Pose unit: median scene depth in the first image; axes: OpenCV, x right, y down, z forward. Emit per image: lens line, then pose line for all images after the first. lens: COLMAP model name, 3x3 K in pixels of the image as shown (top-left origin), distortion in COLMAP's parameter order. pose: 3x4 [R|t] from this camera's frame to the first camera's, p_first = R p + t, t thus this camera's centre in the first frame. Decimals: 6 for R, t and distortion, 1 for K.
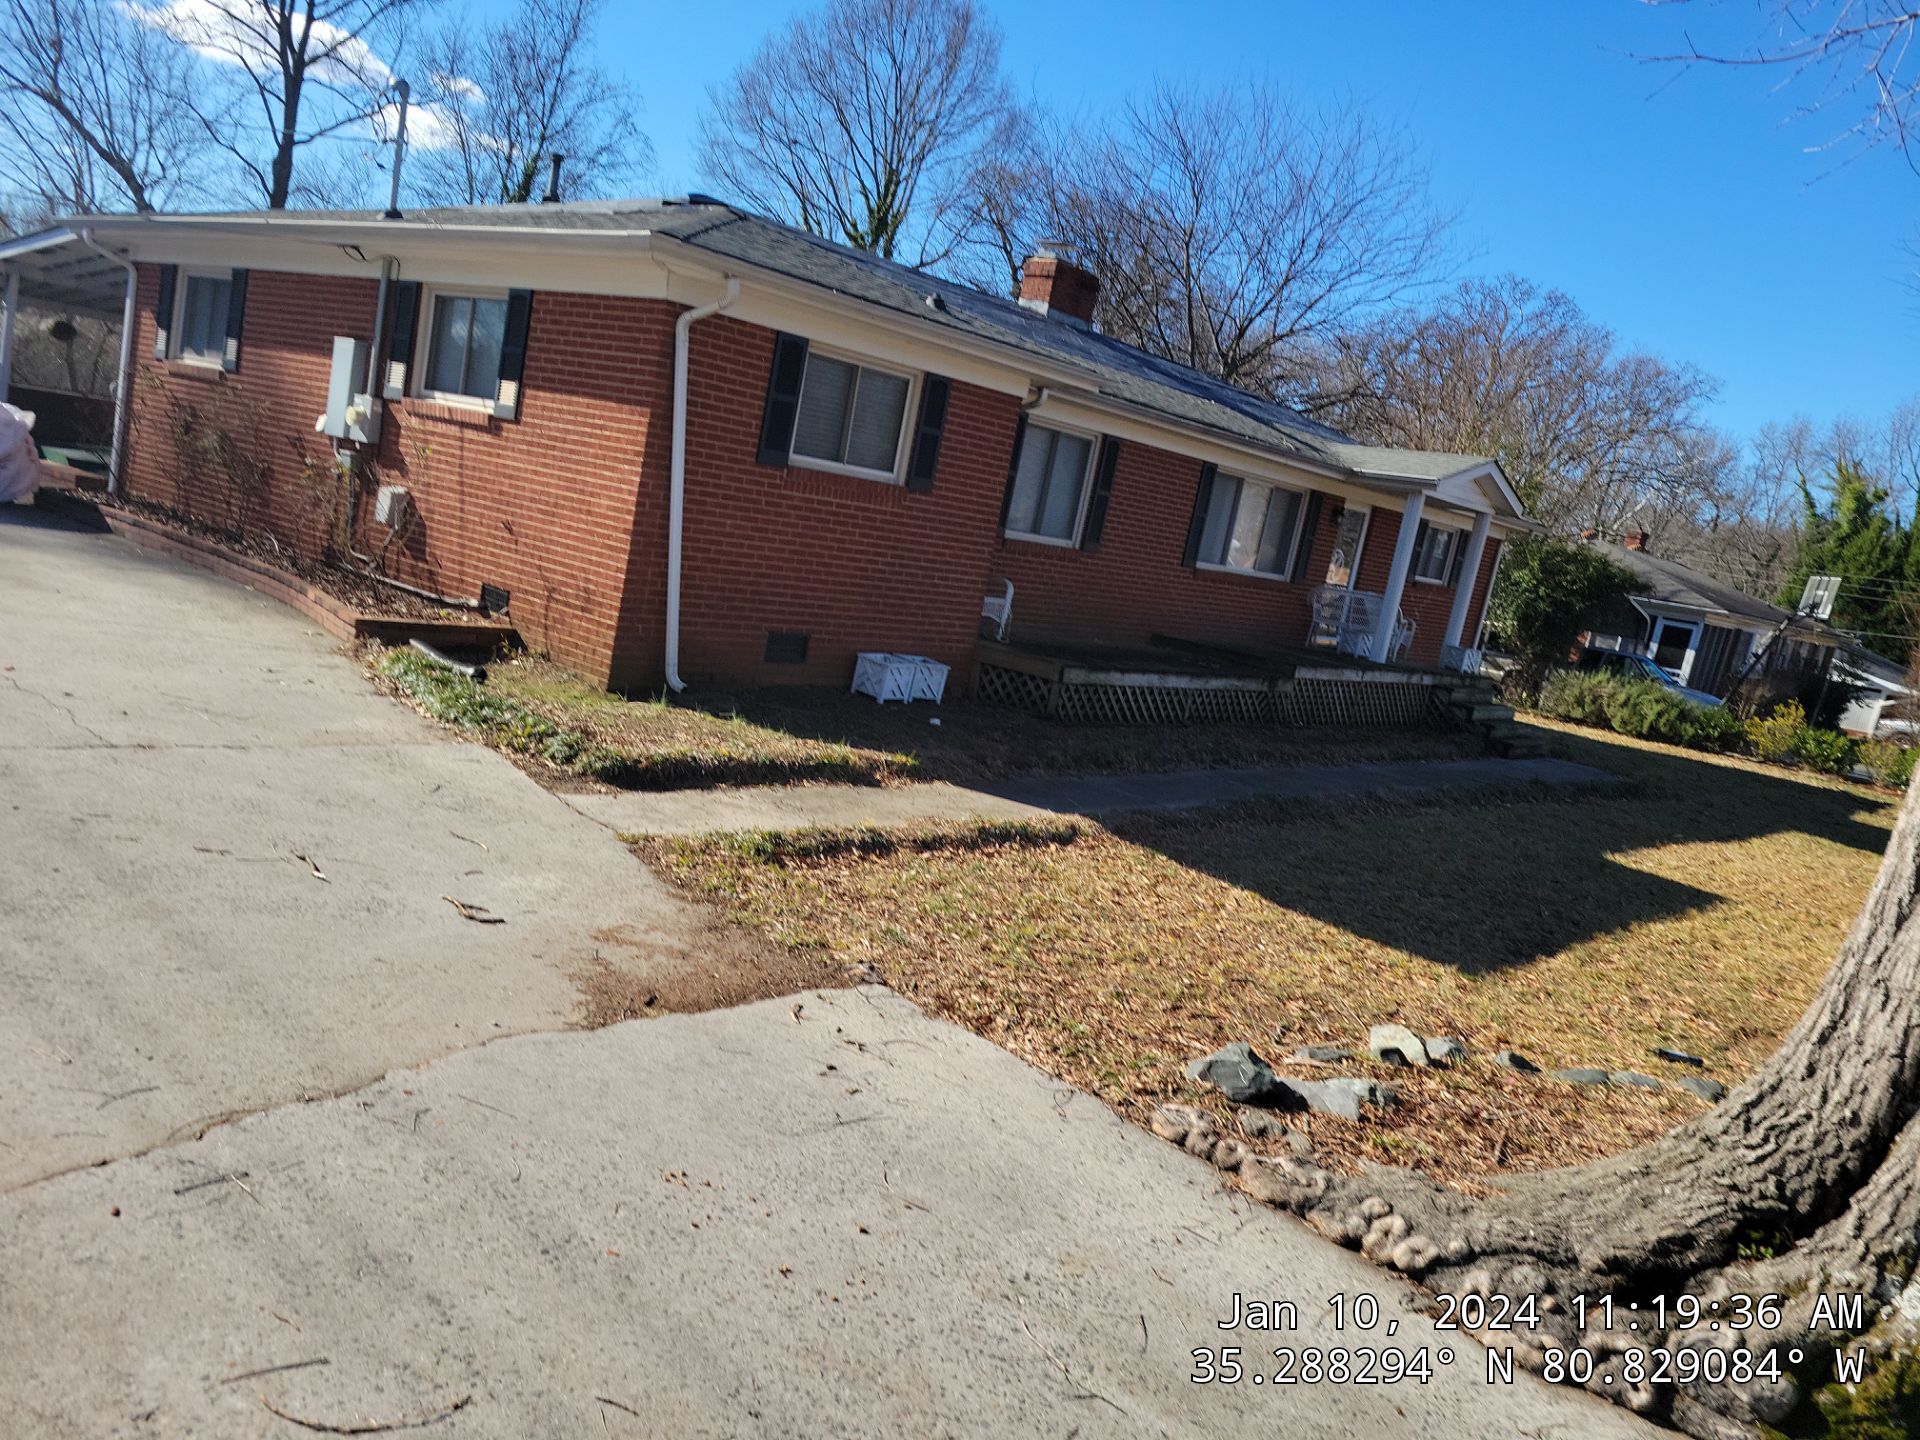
lens RADIAL K [[1491.5, 0, 960.0], [0, 1491.5, 720.0], [0, 0, 1]] dist [0.034779, 0.001999]
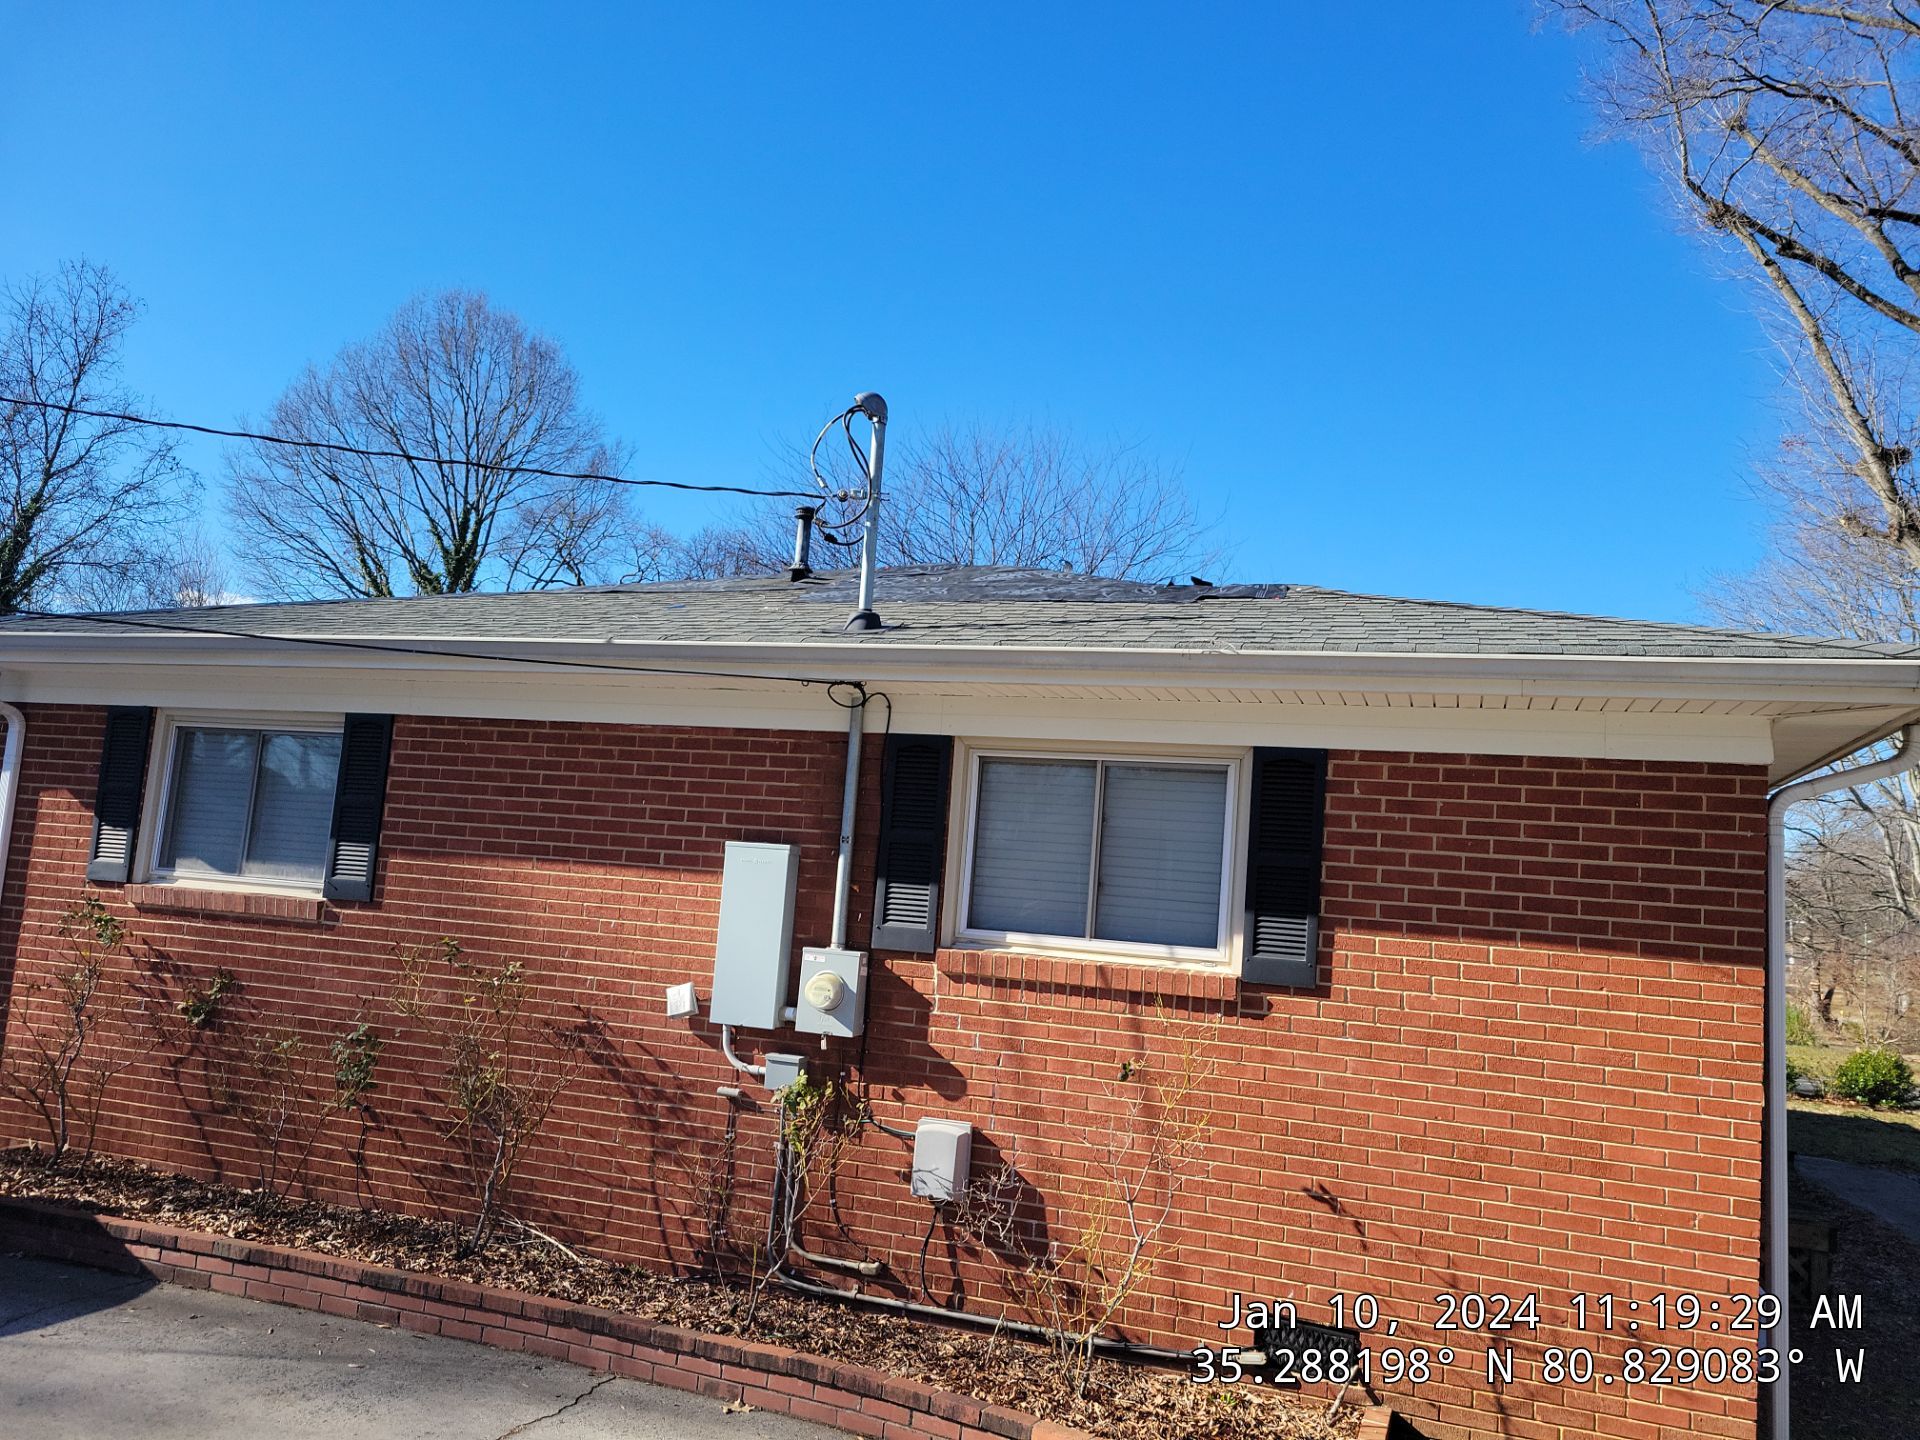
lens RADIAL K [[1491.5, 0, 960.0], [0, 1491.5, 720.0], [0, 0, 1]] dist [0.034779, 0.001999]
pose [[0.925292, -0.059214, 0.374604, -0.435780], [0.134989, 0.974472, -0.179394, -0.154411], [-0.354418, 0.216559, 0.909665, 0.387571]]
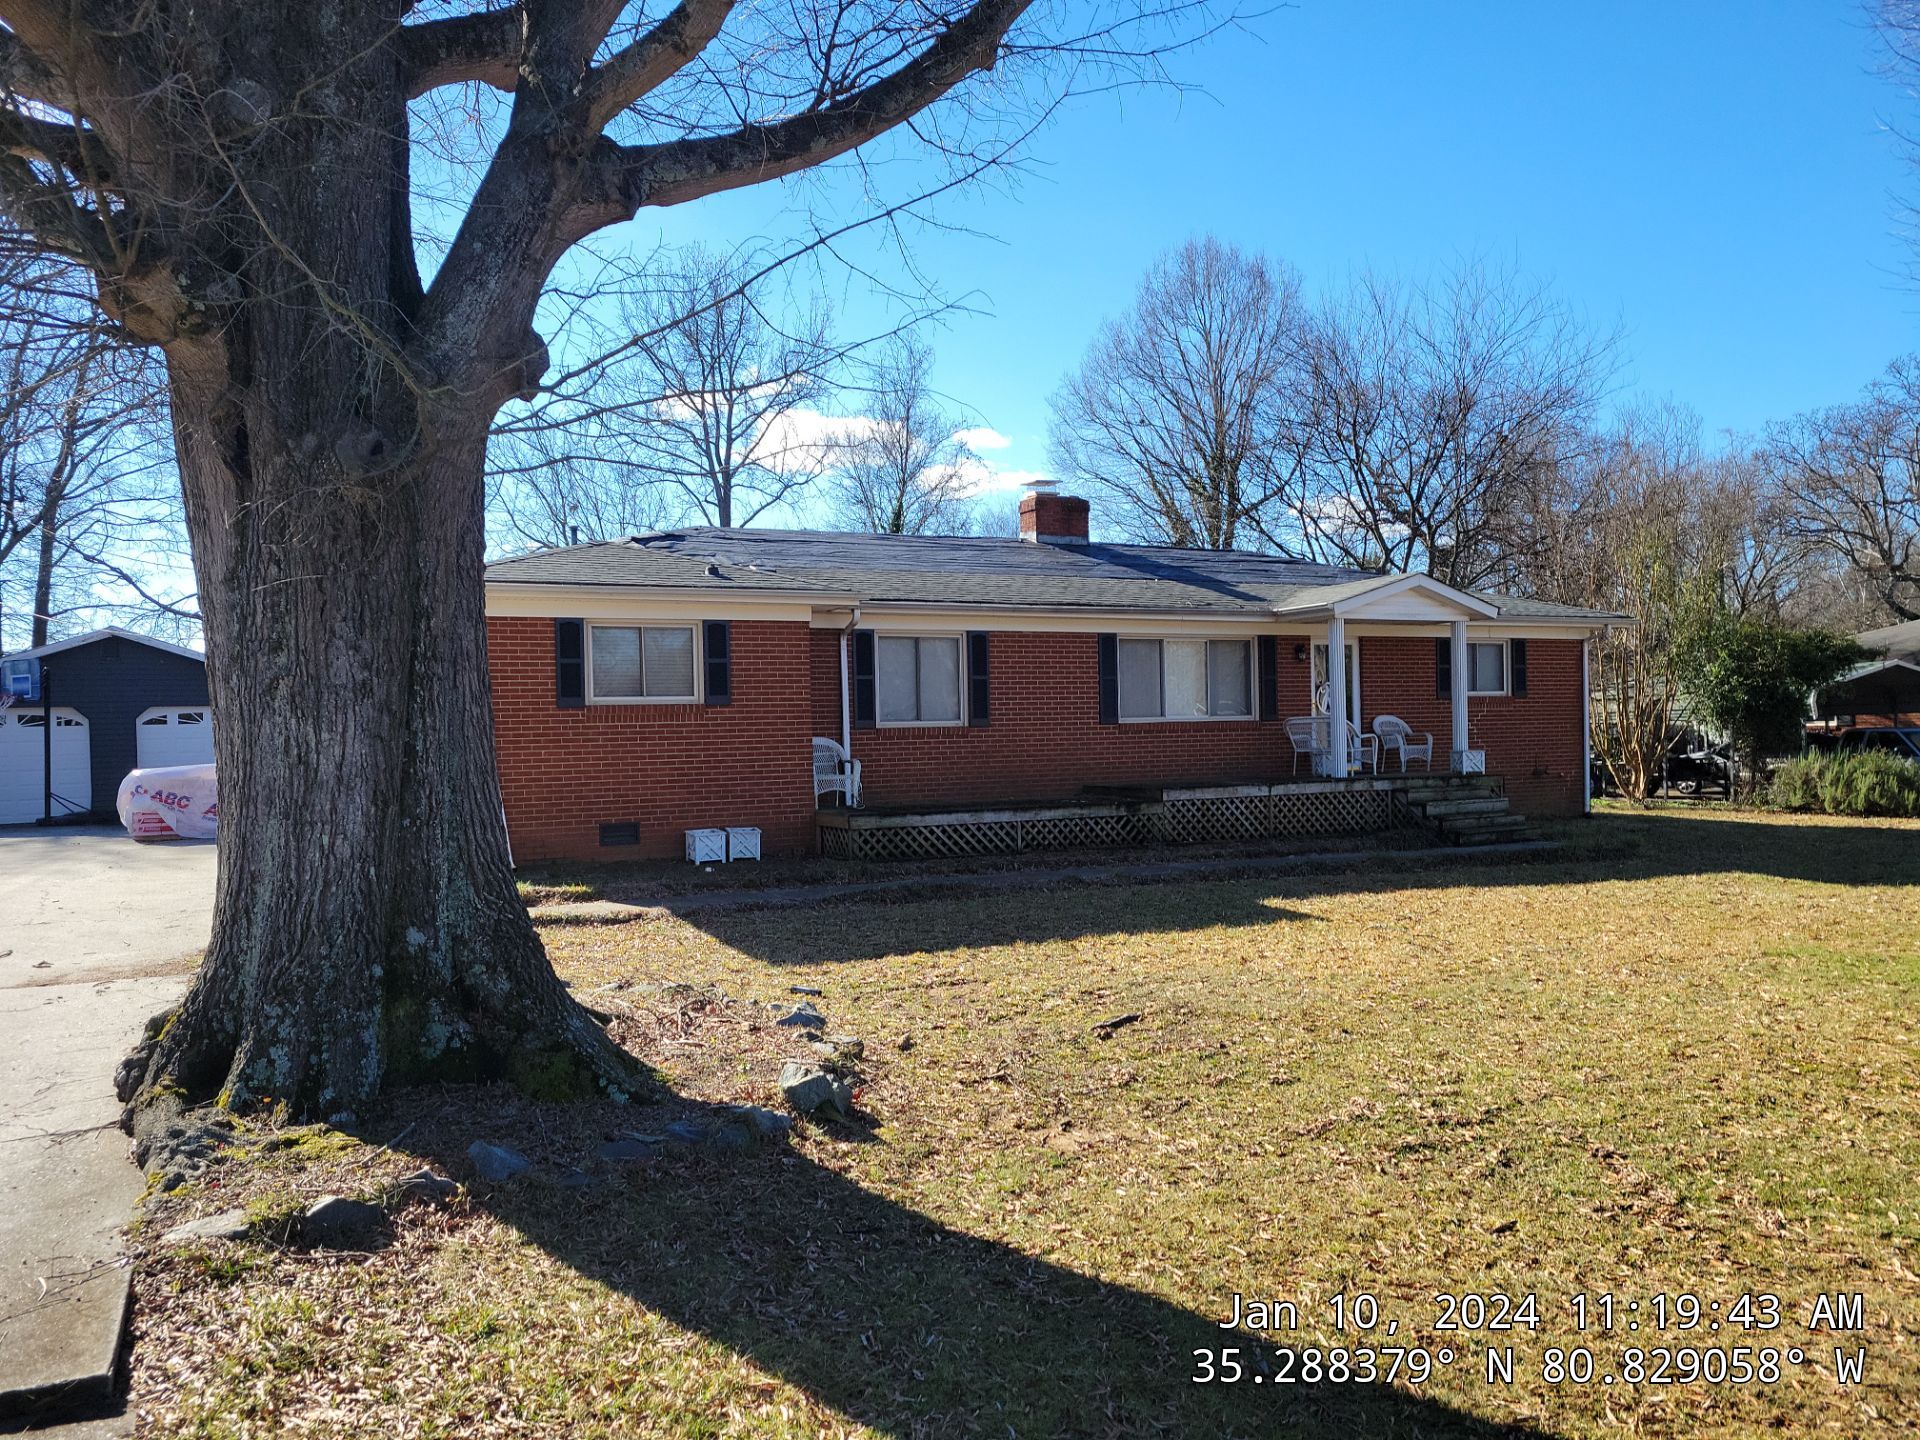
lens RADIAL K [[1491.5, 0, 960.0], [0, 1491.5, 720.0], [0, 0, 1]] dist [0.034779, 0.001999]
pose [[0.904332, -0.188949, -0.382729, 0.691767], [0.119498, 0.972900, -0.197954, 0.155036], [0.409760, 0.133281, 0.902404, -0.131526]]
